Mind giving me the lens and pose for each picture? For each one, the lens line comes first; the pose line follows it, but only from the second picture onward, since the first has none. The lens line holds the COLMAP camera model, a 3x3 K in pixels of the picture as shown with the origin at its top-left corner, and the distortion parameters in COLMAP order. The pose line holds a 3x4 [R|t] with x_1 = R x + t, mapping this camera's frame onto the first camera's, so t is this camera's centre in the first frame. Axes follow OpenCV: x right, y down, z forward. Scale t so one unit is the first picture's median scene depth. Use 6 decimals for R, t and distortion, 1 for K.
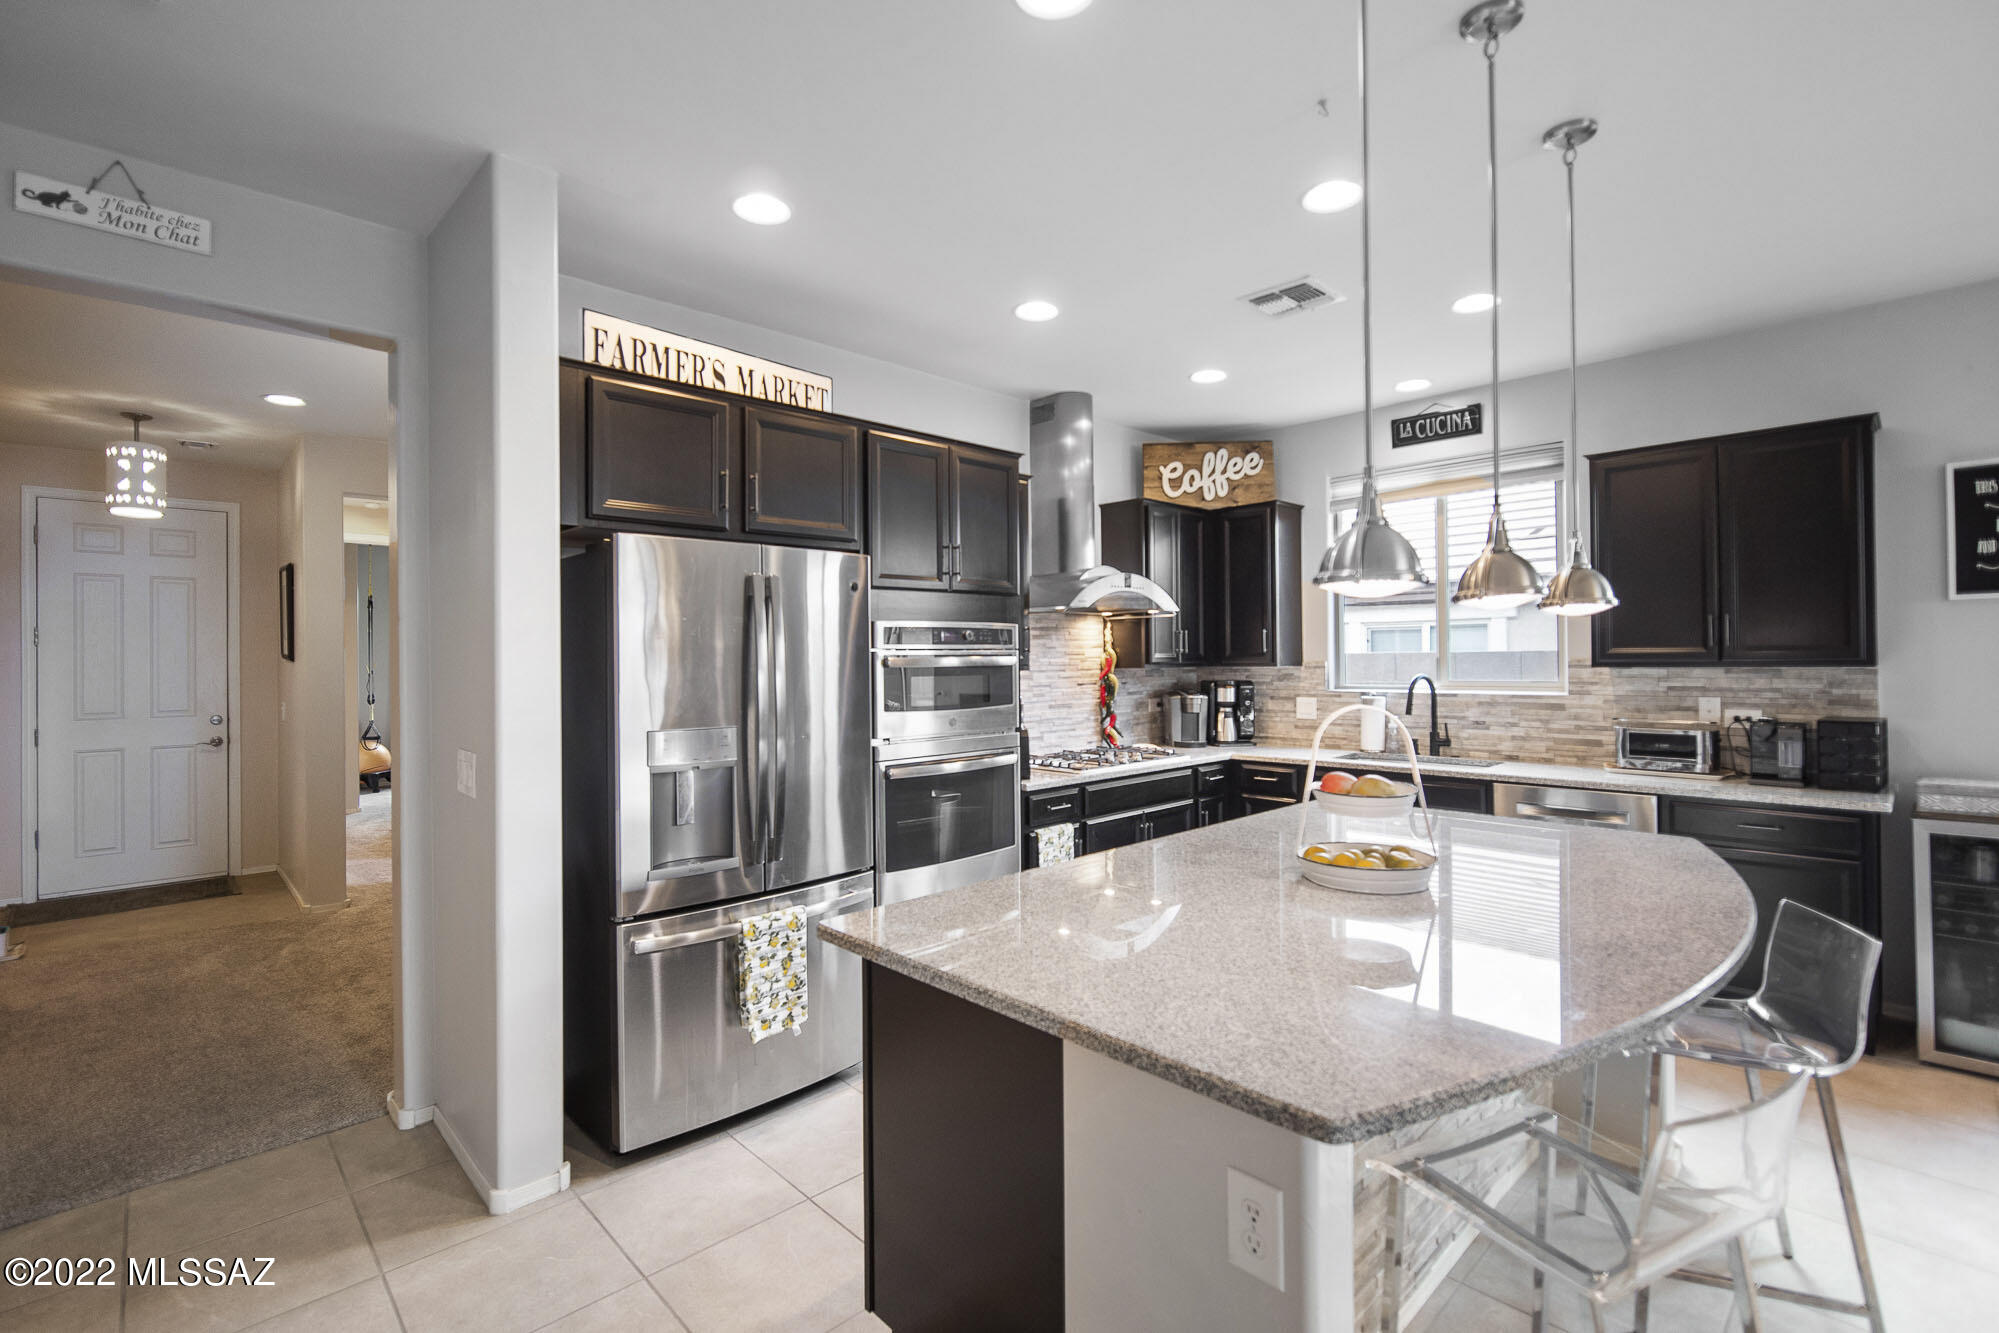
lens RADIAL K [[906.1, 0, 983.6], [0, 906.1, 658.9], [0, 0, 1]] dist [-0.001285, -0.000071]
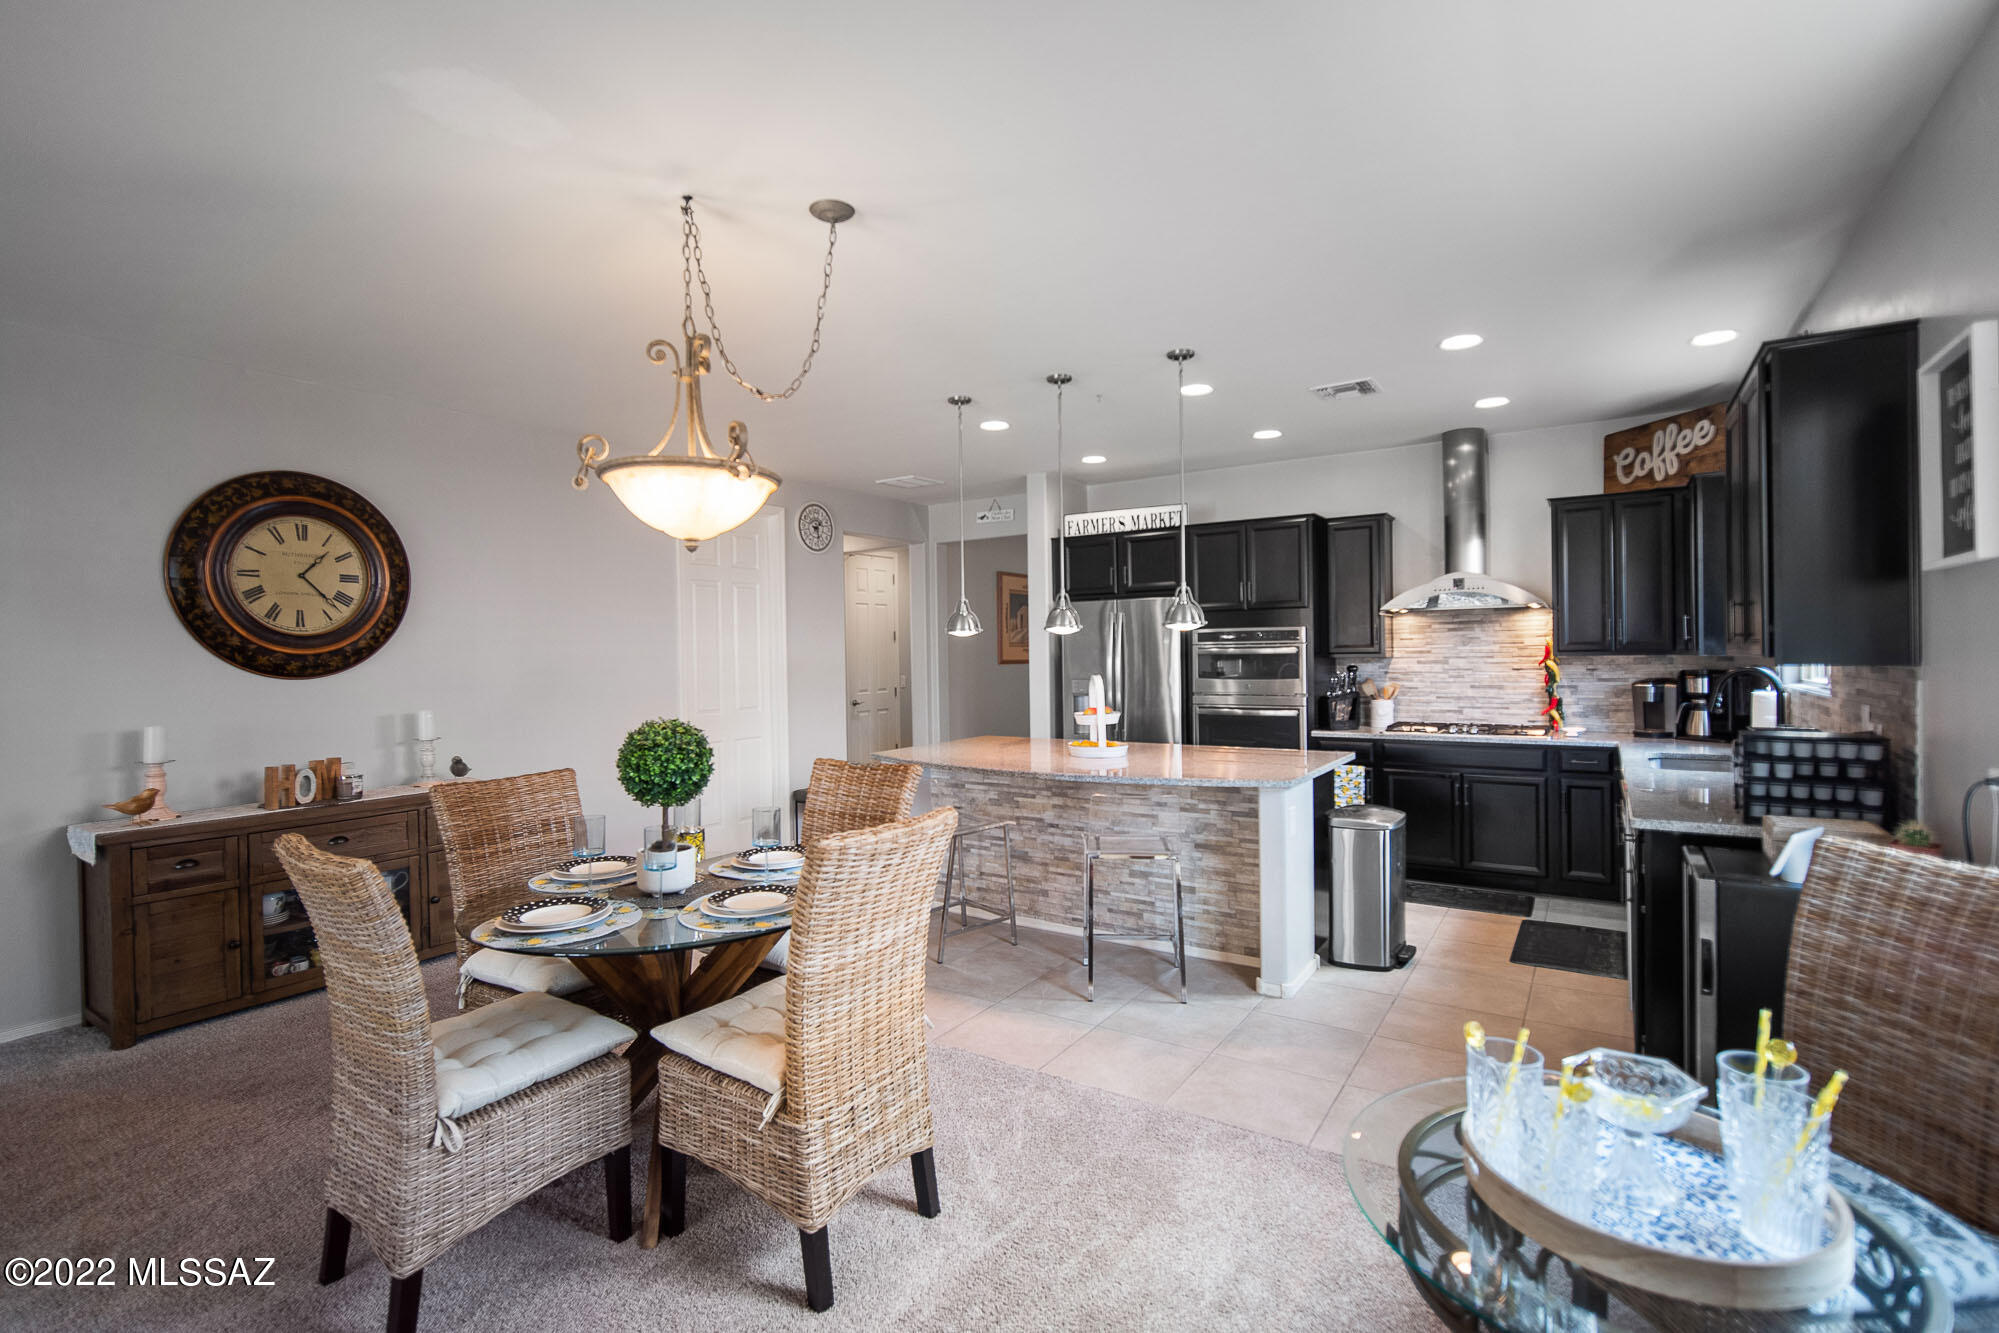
lens RADIAL K [[943.6, 0, 990.4], [0, 943.6, 656.2], [0, 0, 1]] dist [-0.001093, -0.000473]
pose [[0.234095, 0.011680, -0.972144, 1.081449], [0.012426, 0.999810, 0.015005, -0.014206], [0.972134, -0.015593, 0.233905, 0.079816]]
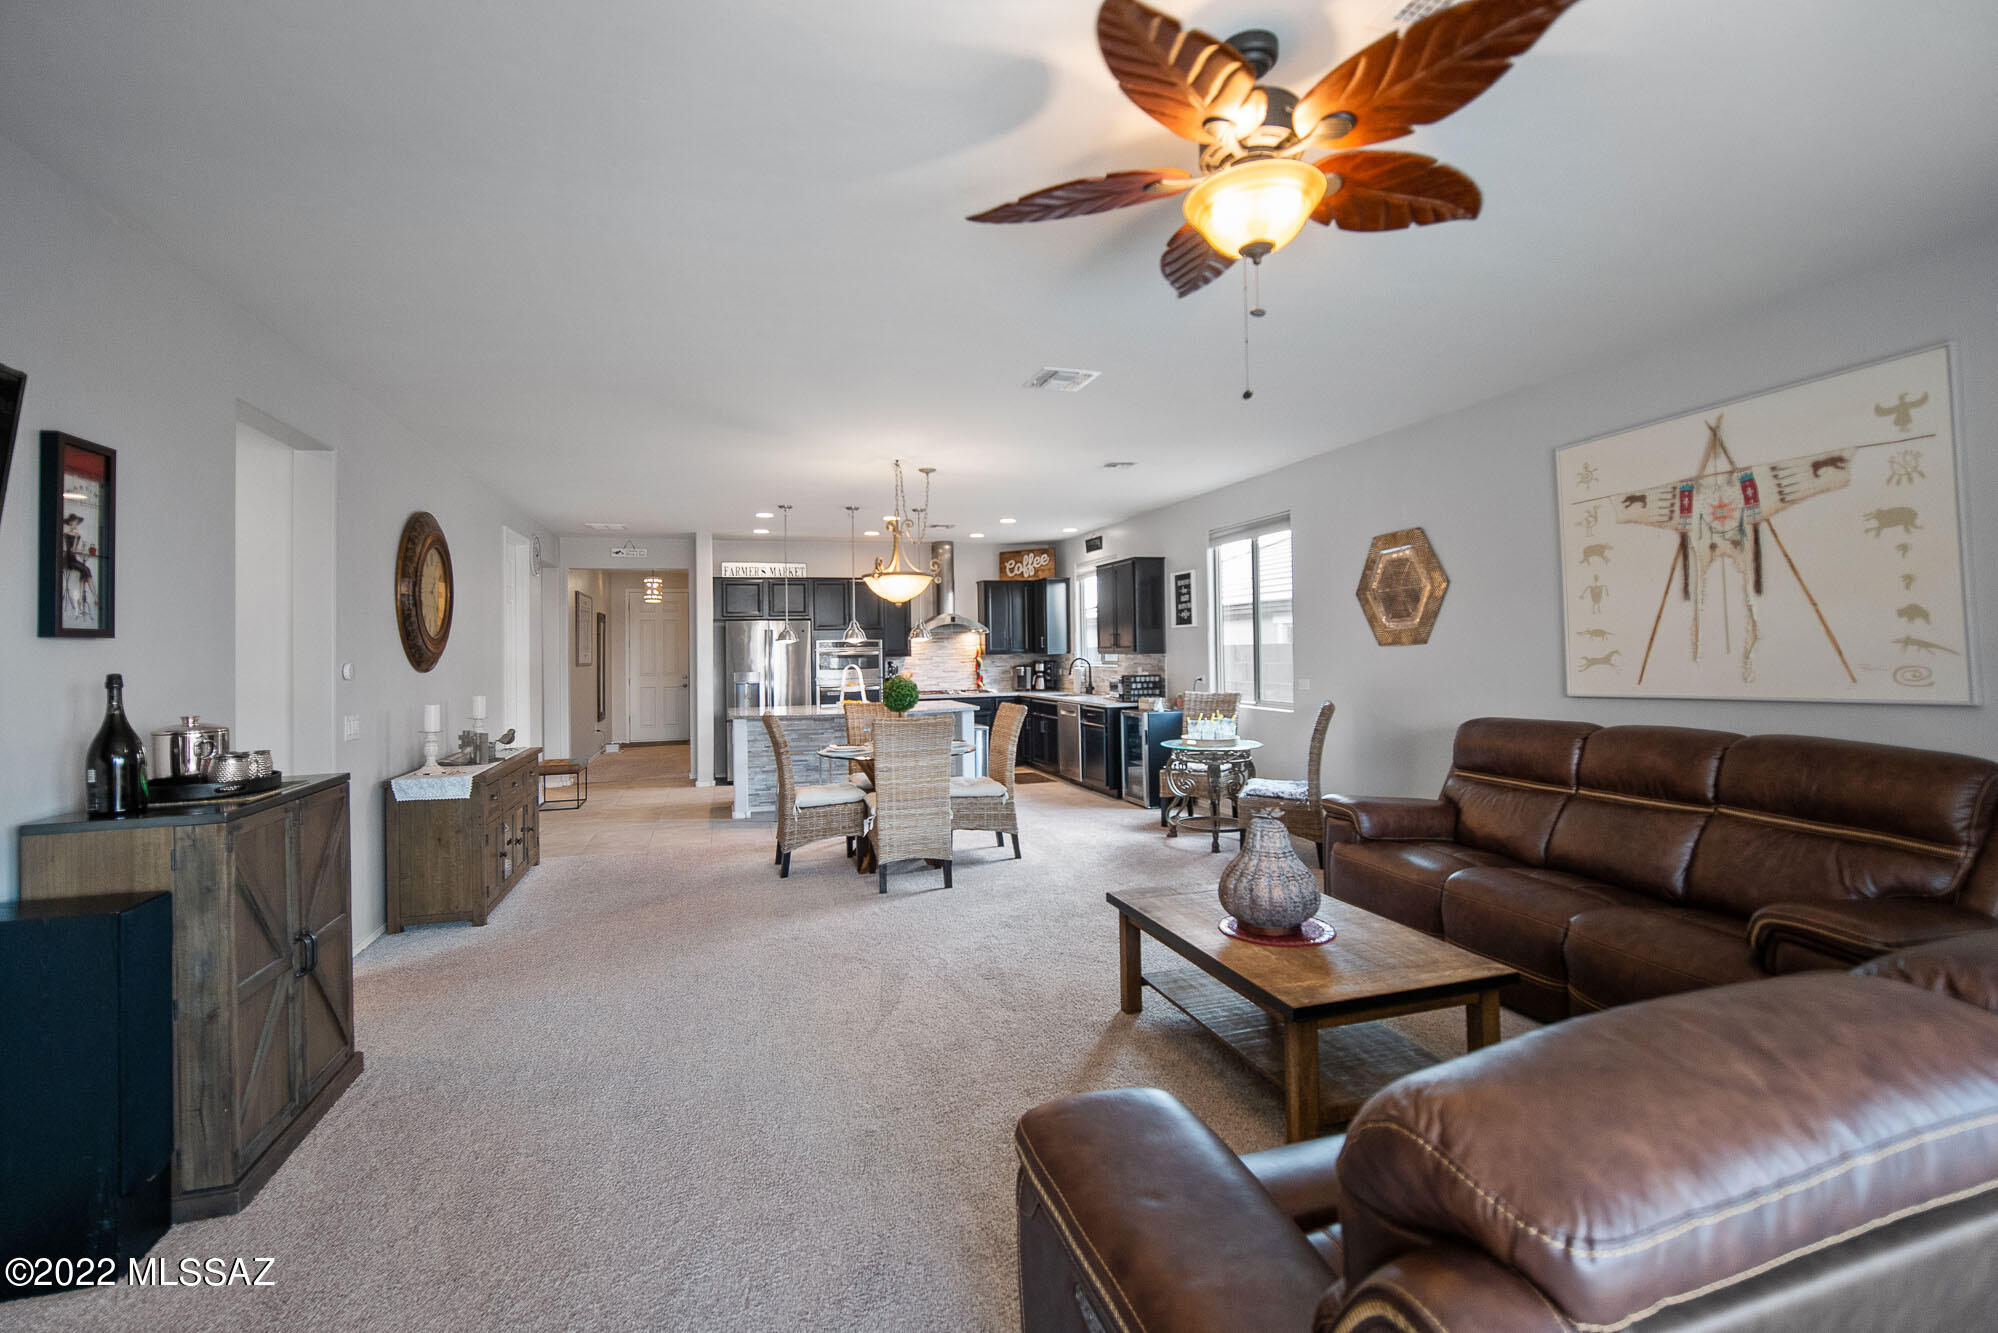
lens RADIAL K [[909.4, 0, 1035.6], [0, 909.4, 635.4], [0, 0, 1]] dist [0.013631, -0.012629]
pose [[0.912795, -0.012273, -0.408233, 1.186318], [0.008567, 0.999904, -0.010905, -0.012696], [0.408327, 0.006456, 0.912813, -0.999825]]
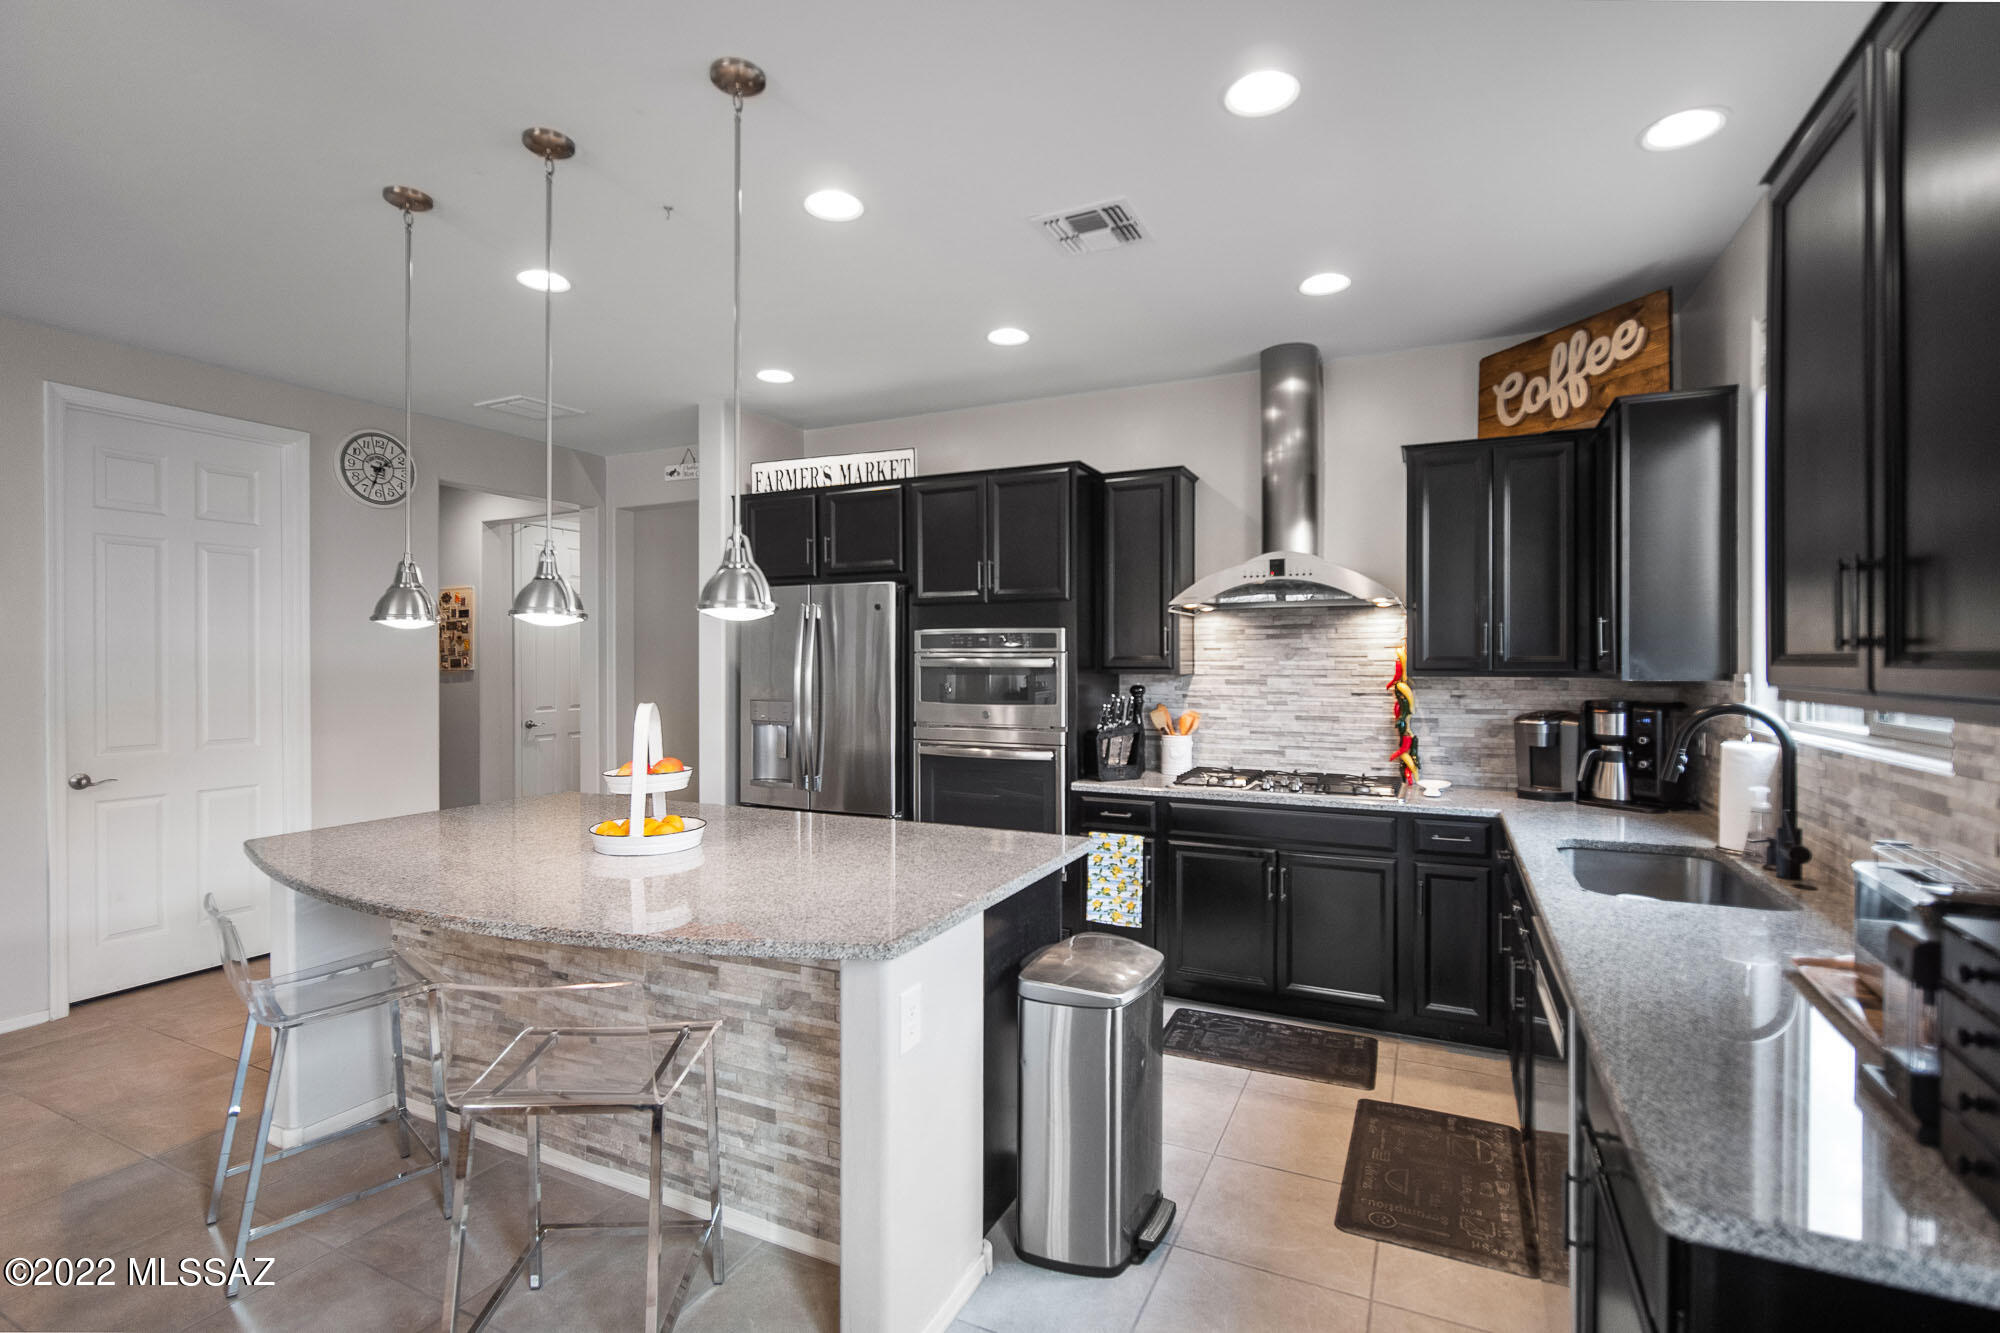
lens RADIAL K [[914.3, 0, 1004.5], [0, 914.3, 657.5], [0, 0, 1]] dist [-0.001458, -0.000186]
pose [[0.361820, 0.010991, -0.932183, 0.730438], [-0.003893, 0.999940, 0.010278, -0.011126], [0.932240, -0.000090, 0.361841, 0.410701]]
